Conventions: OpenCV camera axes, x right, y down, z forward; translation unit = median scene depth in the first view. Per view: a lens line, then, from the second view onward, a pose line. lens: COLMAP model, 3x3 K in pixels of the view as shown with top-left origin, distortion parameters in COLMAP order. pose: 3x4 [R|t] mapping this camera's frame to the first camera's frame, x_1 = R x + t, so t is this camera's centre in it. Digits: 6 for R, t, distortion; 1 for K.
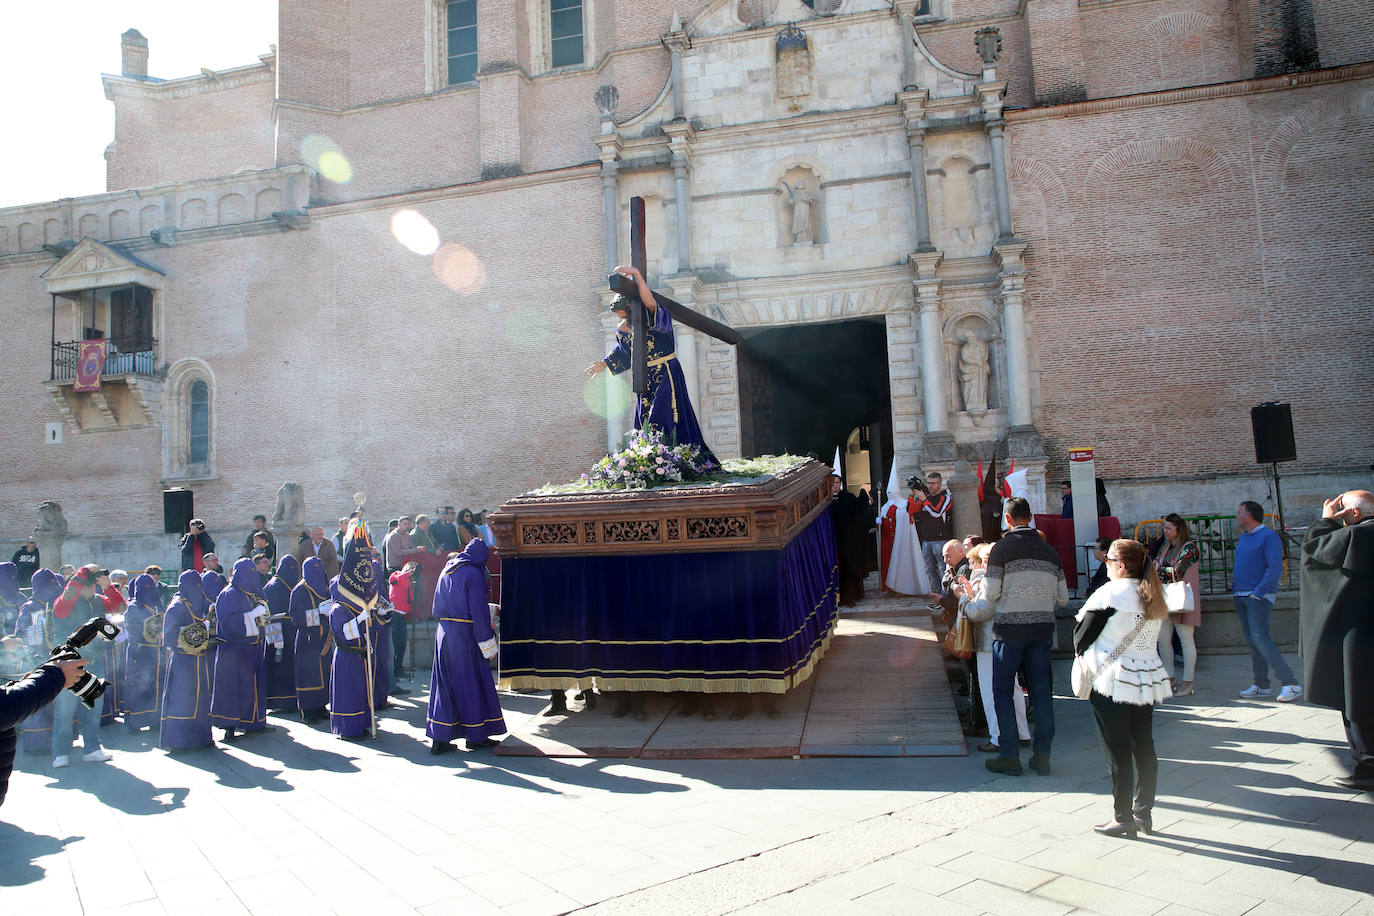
lens RADIAL K [[934.3, 0, 689.7], [0, 934.3, 458.6], [0, 0, 1]] dist [-0.111495, 0.088160]
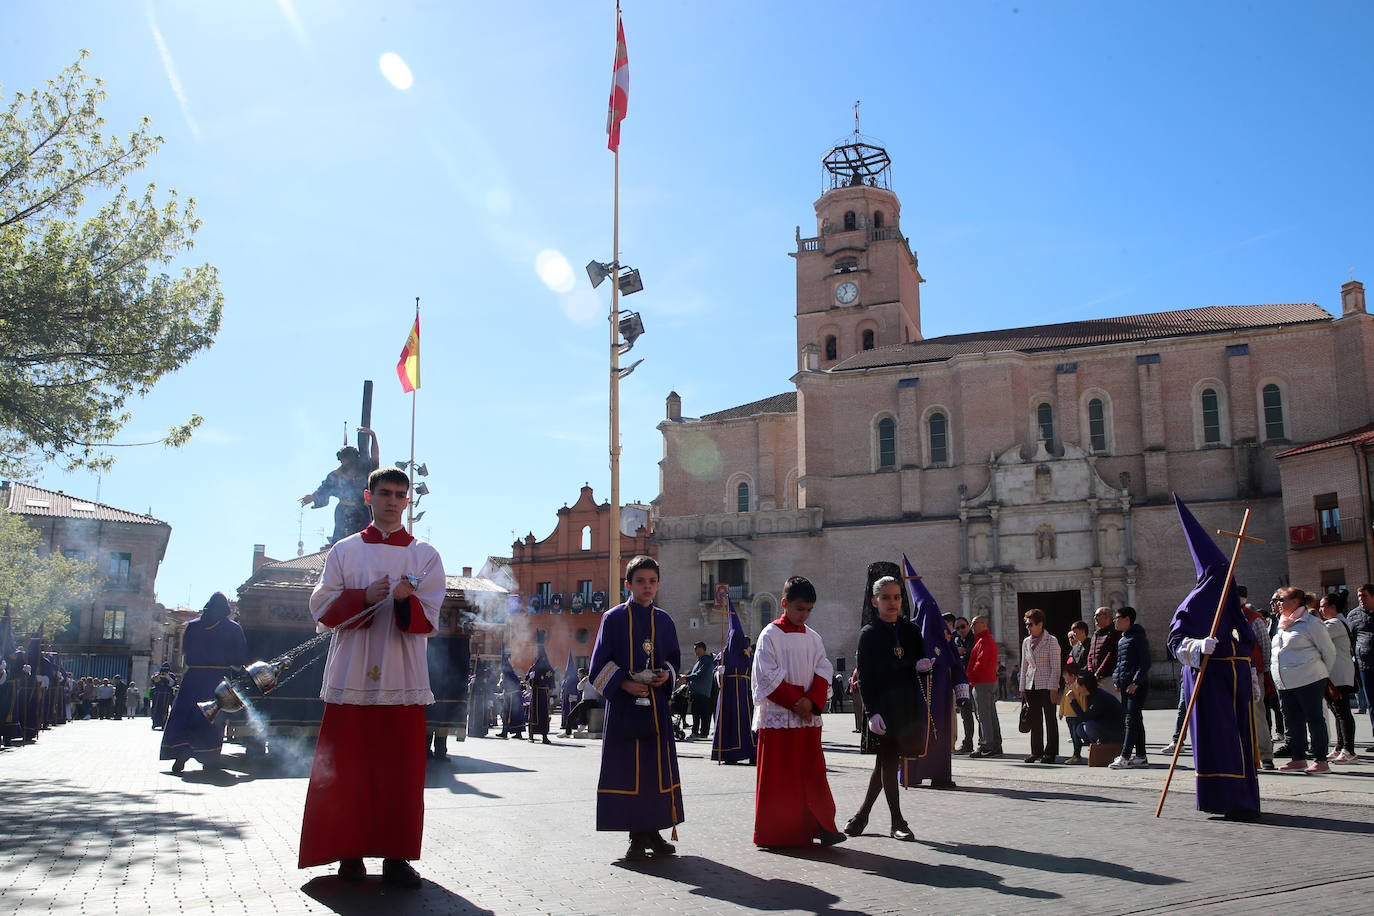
lens RADIAL K [[1092.9, 0, 755.2], [0, 1092.9, 522.5], [0, 0, 1]] dist [-0.112705, 0.102890]
pose [[0.988210, 0.012757, -0.152574, -0.190544], [-0.023347, 0.997424, -0.067820, -0.111085], [0.151316, 0.070583, 0.985962, -1.833481]]
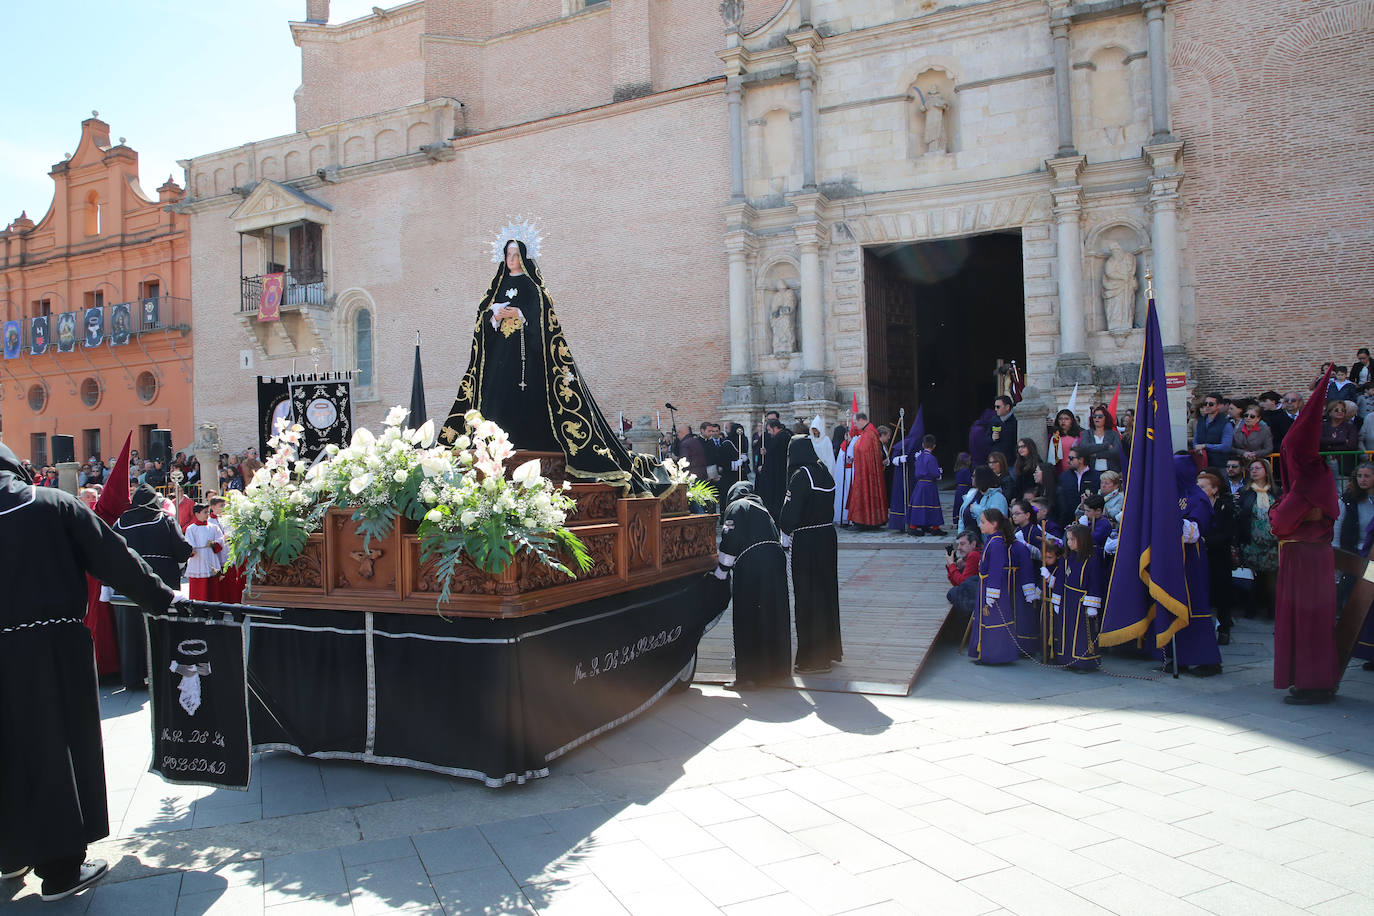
lens RADIAL K [[947.7, 0, 687.0], [0, 947.7, 458.0], [0, 0, 1]] dist [-0.112790, 0.096444]
pose [[0.975943, 0.017250, -0.217342, 0.085328], [0.000954, 0.996518, 0.083376, -0.002423], [0.218024, -0.081578, 0.972528, 0.000656]]
